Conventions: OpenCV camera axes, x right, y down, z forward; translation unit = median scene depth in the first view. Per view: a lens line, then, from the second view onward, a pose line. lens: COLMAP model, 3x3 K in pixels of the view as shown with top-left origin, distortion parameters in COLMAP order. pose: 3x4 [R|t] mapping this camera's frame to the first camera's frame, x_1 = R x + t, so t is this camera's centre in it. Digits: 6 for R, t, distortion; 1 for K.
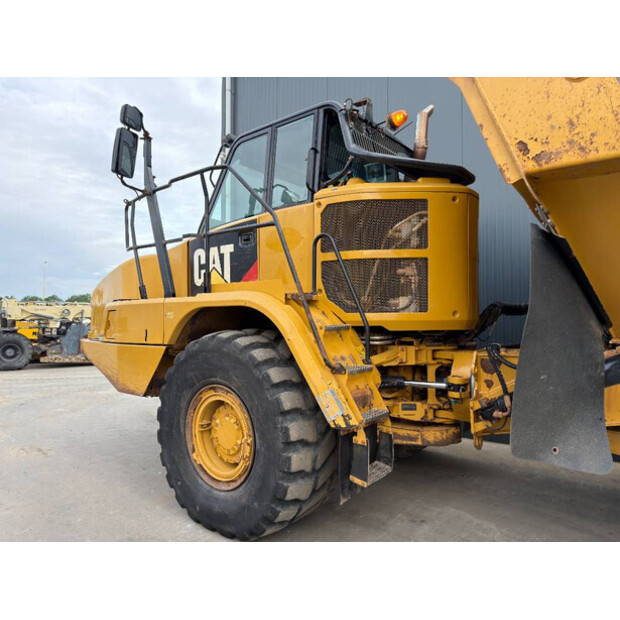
lens RADIAL K [[432.2, 0, 310.0], [0, 432.2, 310.0], [0, 0, 1]] dist [0.007914, -0.000836]
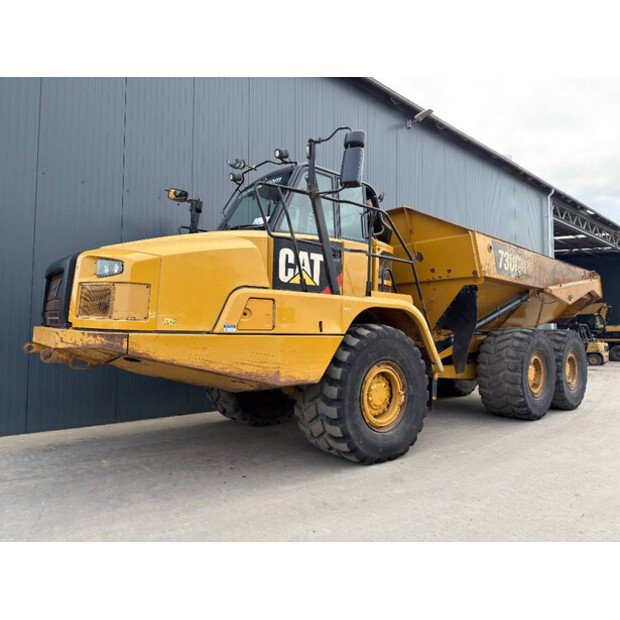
lens RADIAL K [[432.2, 0, 310.0], [0, 432.2, 310.0], [0, 0, 1]] dist [0.007914, -0.000836]
pose [[0.234845, 0.063082, 0.969984, -1.647635], [-0.043258, 0.997582, -0.054404, 0.088927], [-0.971070, -0.029183, 0.237005, 0.878361]]
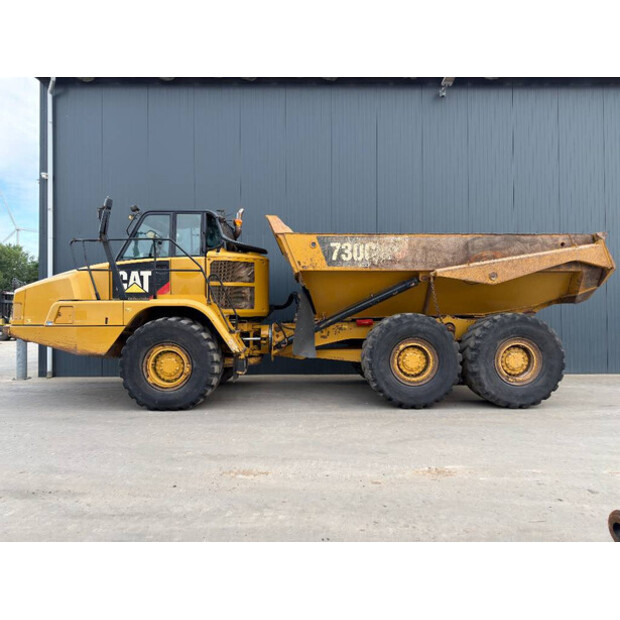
lens RADIAL K [[432.2, 0, 310.0], [0, 432.2, 310.0], [0, 0, 1]] dist [0.007914, -0.000836]
pose [[0.783217, 0.000836, 0.621747, -0.953445], [-0.016790, 0.999663, 0.019807, -0.041318], [-0.621521, -0.025952, 0.782967, -1.061039]]
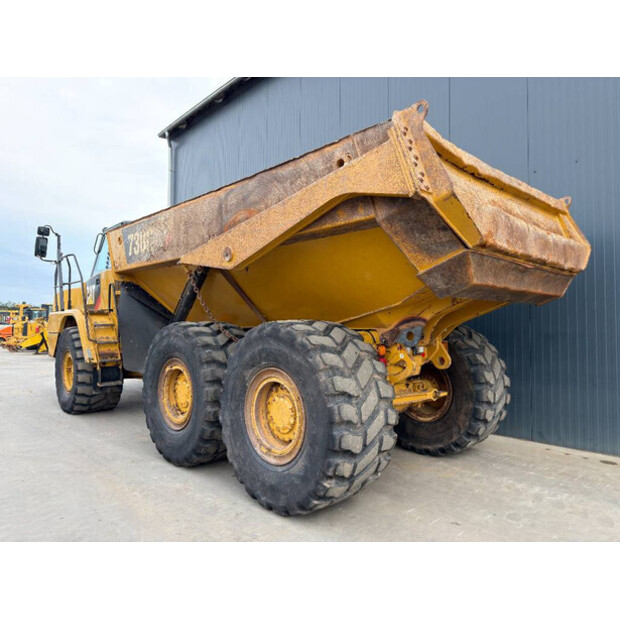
lens RADIAL K [[468.1, 0, 373.2], [0, 468.1, 281.5], [0, 0, 1]] dist [0.050118, -0.001587]
pose [[0.985952, -0.035836, -0.163140, 1.680167], [0.030541, 0.998926, -0.034847, -0.048418], [0.164214, 0.029375, 0.985987, -1.164493]]
